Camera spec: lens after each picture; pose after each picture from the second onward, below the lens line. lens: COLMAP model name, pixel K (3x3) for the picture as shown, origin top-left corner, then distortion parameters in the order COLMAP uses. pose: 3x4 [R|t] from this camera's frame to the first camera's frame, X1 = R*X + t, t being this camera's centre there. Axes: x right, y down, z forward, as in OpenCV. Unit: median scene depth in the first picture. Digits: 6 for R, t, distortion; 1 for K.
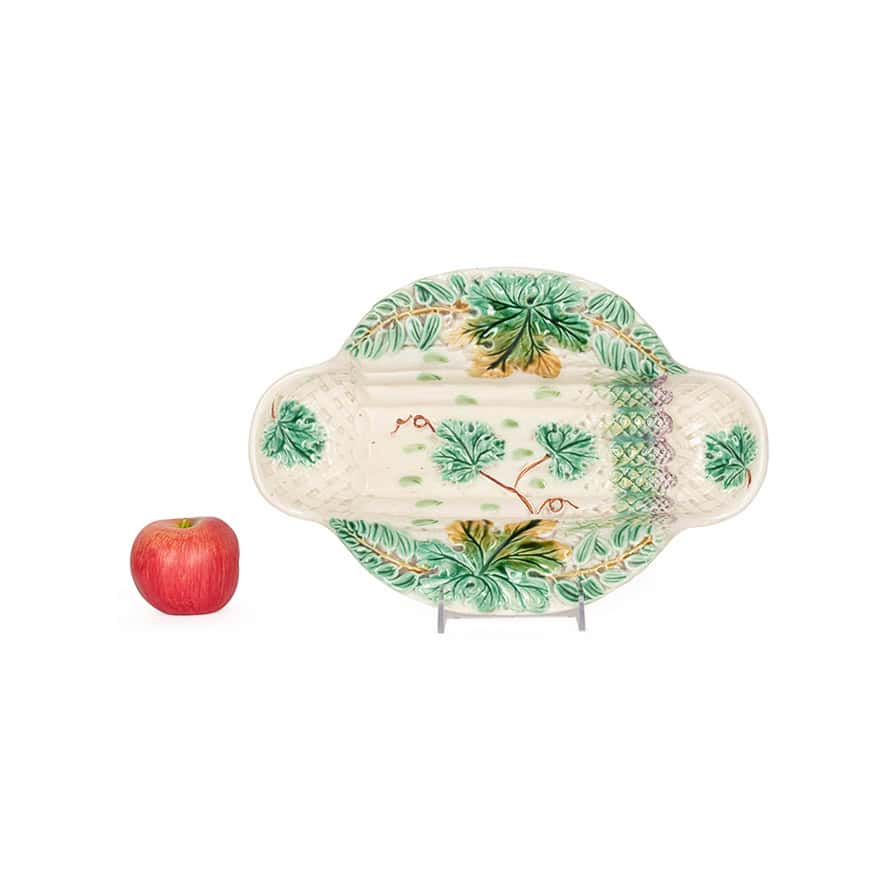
lens RADIAL K [[1866.4, 0, 446.0], [0, 1866.4, 446.0], [0, 0, 1]] dist [0.036209, 0.114698]
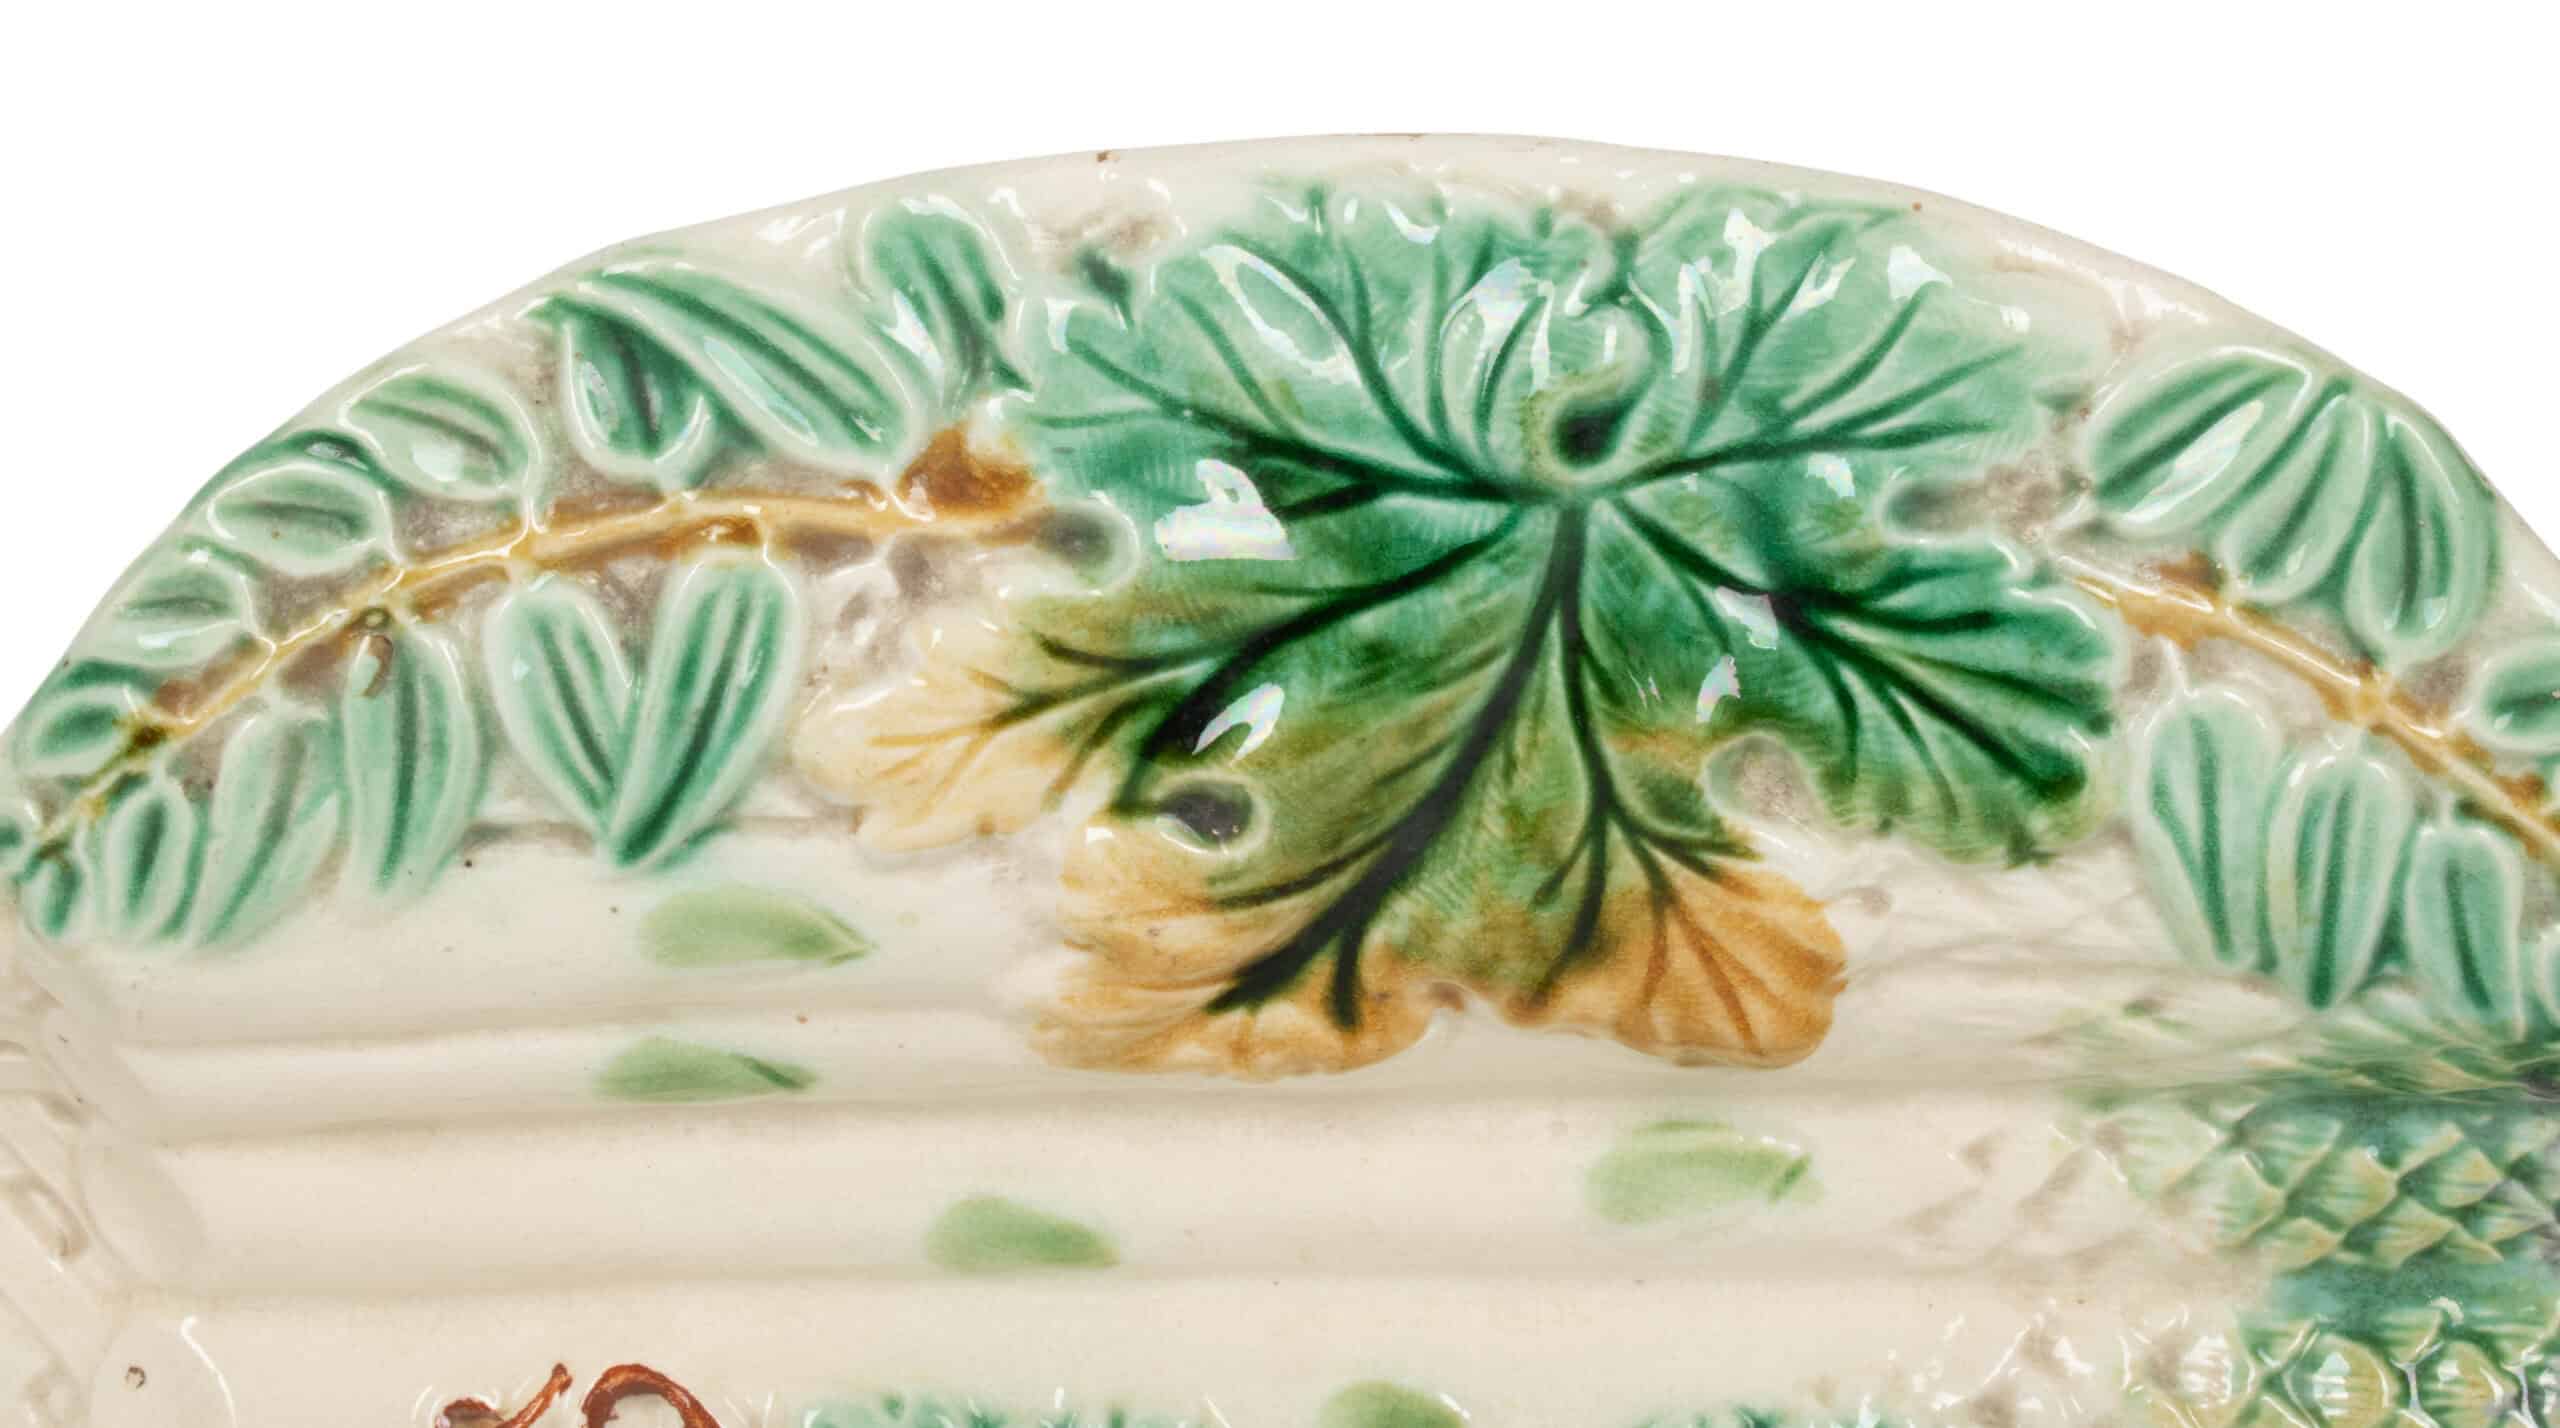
lens RADIAL K [[6097.7, 0, 1280.0], [0, 6097.7, 714.0], [0, 0, 1]] dist [0.090350, -0.122881]
pose [[0.996961, -0.024425, 0.073968, -0.000869], [0.021560, 0.998995, 0.039286, -0.075139], [-0.074853, -0.037572, 0.996486, 0.627490]]
